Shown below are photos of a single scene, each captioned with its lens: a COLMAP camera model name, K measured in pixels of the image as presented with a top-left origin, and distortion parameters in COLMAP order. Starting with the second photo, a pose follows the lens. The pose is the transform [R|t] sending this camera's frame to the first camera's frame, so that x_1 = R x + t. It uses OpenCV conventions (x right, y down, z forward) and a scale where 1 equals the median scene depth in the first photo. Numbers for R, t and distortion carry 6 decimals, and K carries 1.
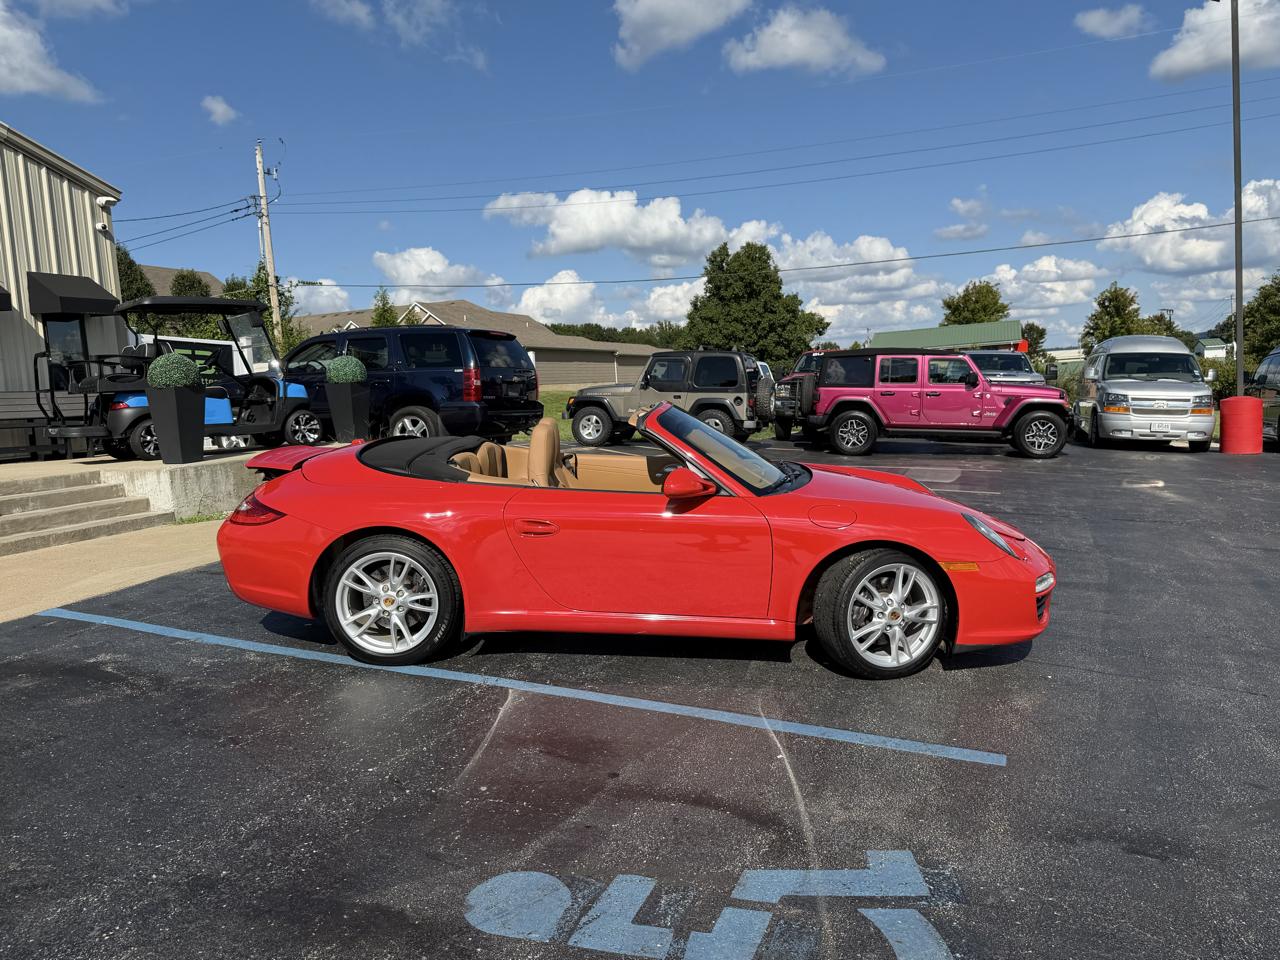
lens RADIAL K [[935.0, 0, 640.8], [0, 935.0, 482.8], [0, 0, 1]] dist [0.046244, -0.072494]
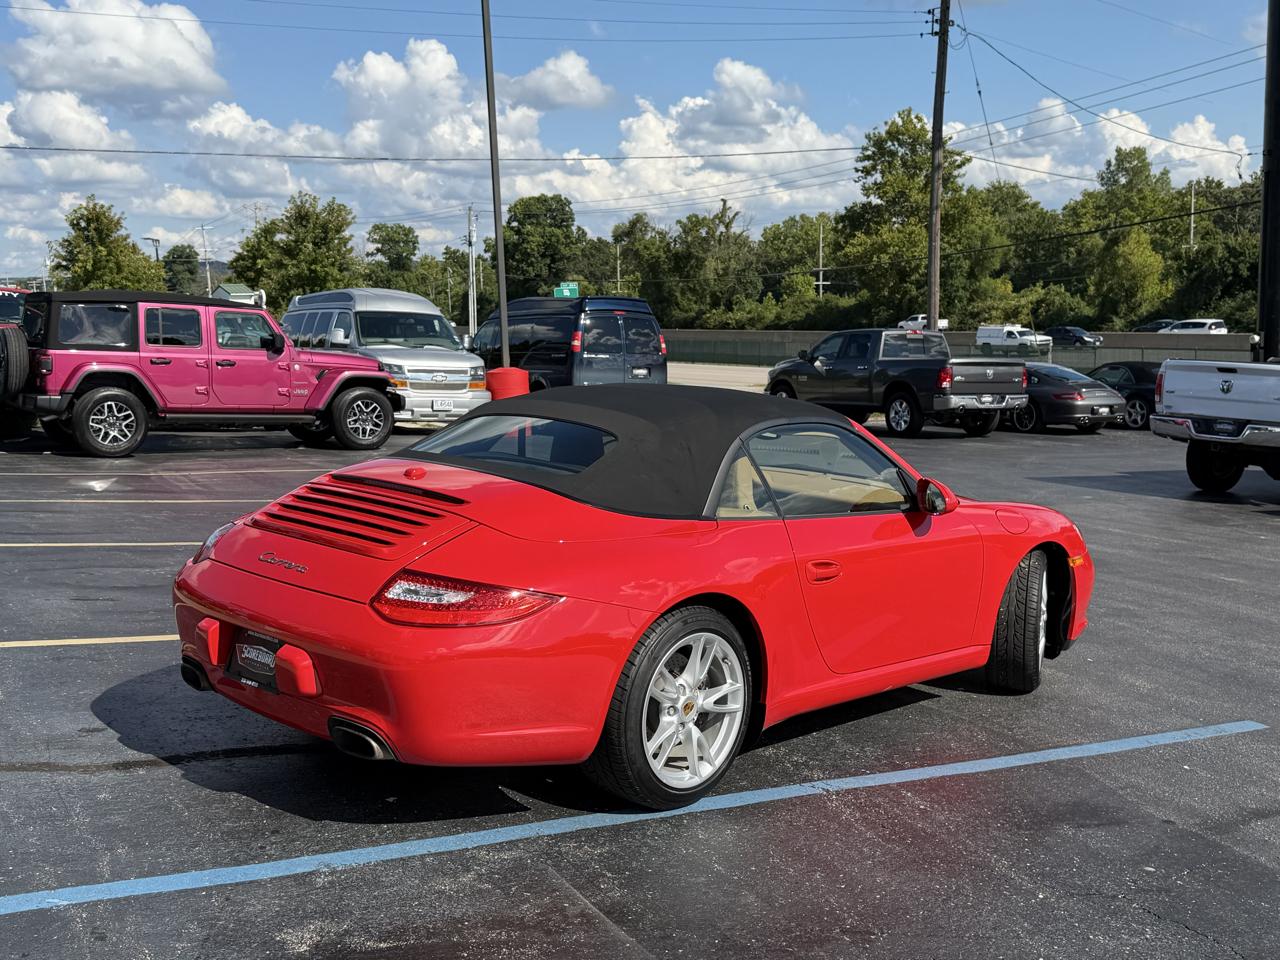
lens RADIAL K [[1393.1, 0, 644.7], [0, 1393.1, 485.4], [0, 0, 1]] dist [0.055791, 0.000000]
pose [[0.630095, -0.062063, 0.774034, -0.391479], [0.061200, 0.997669, 0.030175, -0.022804], [-0.774102, 0.028357, 0.632425, 0.152714]]
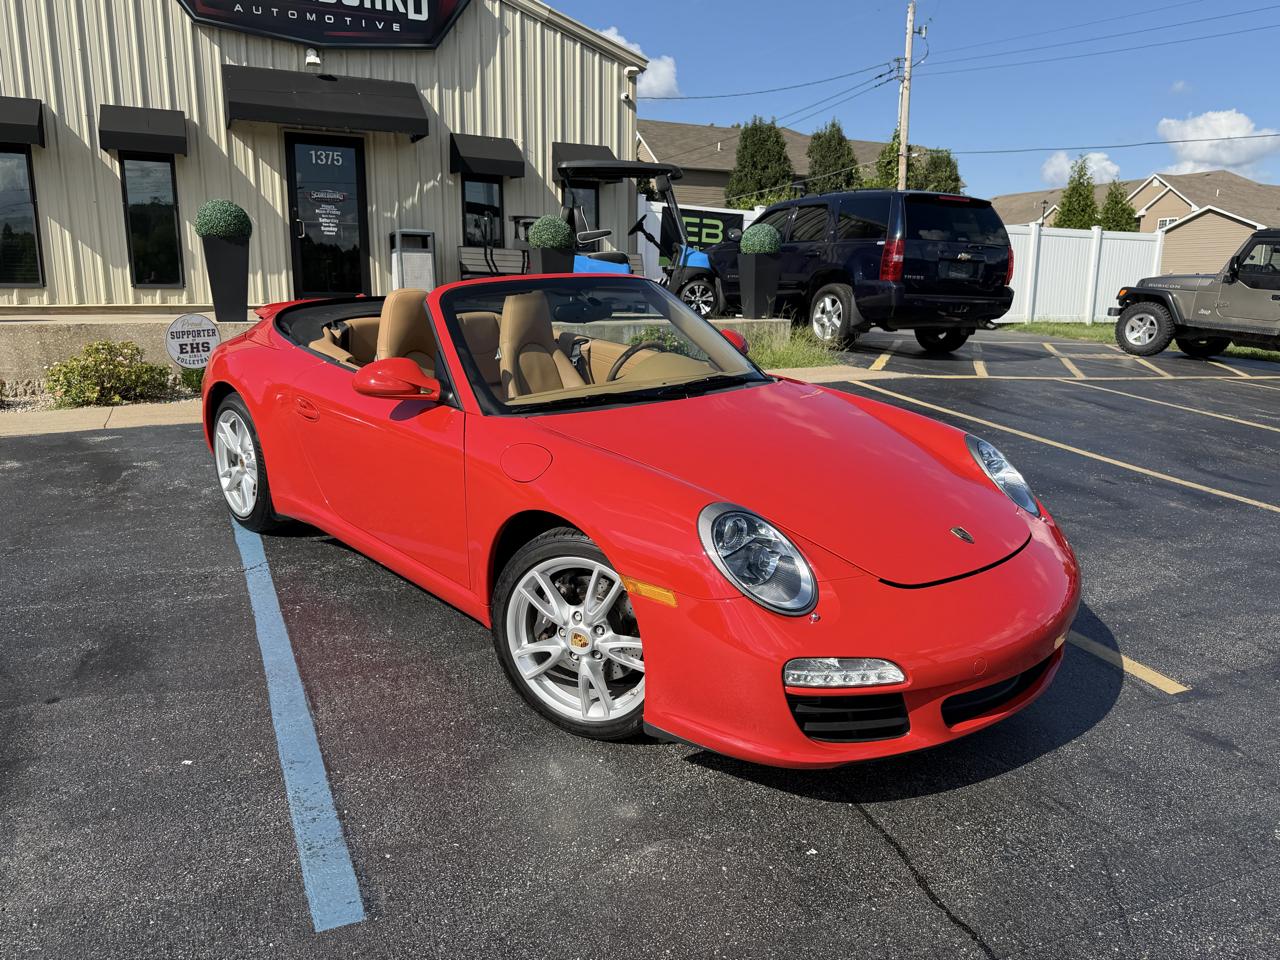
lens RADIAL K [[935.0, 0, 631.8], [0, 935.0, 476.4], [0, 0, 1]] dist [0.046244, -0.072494]
pose [[0.725361, 0.198286, -0.659191, 0.248670], [-0.120021, 0.979377, 0.162531, -0.024393], [0.677824, -0.038777, 0.734201, 0.213595]]
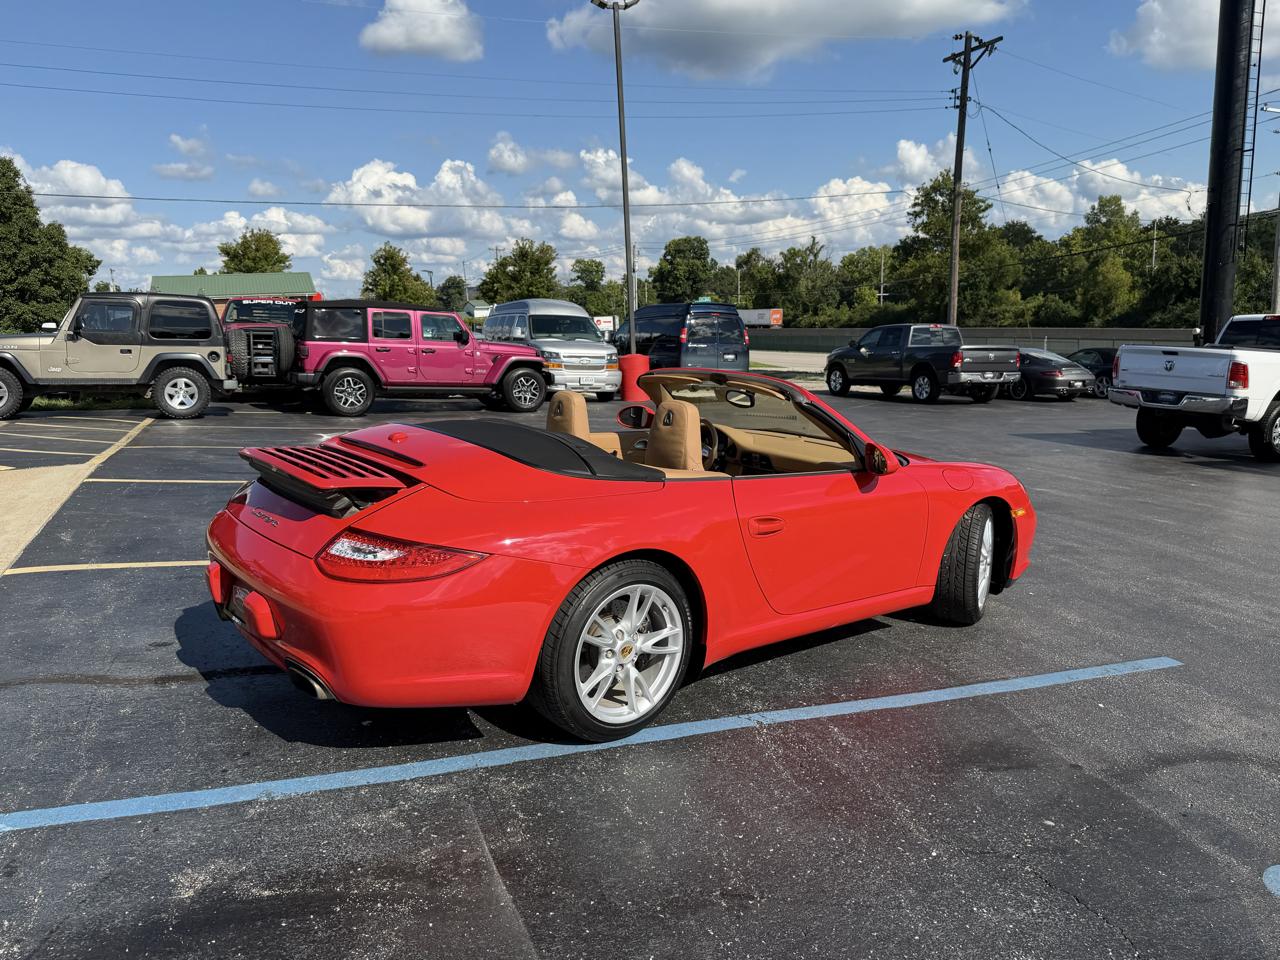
lens RADIAL K [[935.0, 0, 646.1], [0, 935.0, 479.1], [0, 0, 1]] dist [0.046244, -0.072494]
pose [[0.718142, -0.090161, 0.690031, -0.283242], [0.057730, 0.995872, 0.070041, -0.021592], [-0.693498, -0.010464, 0.720383, 0.177053]]
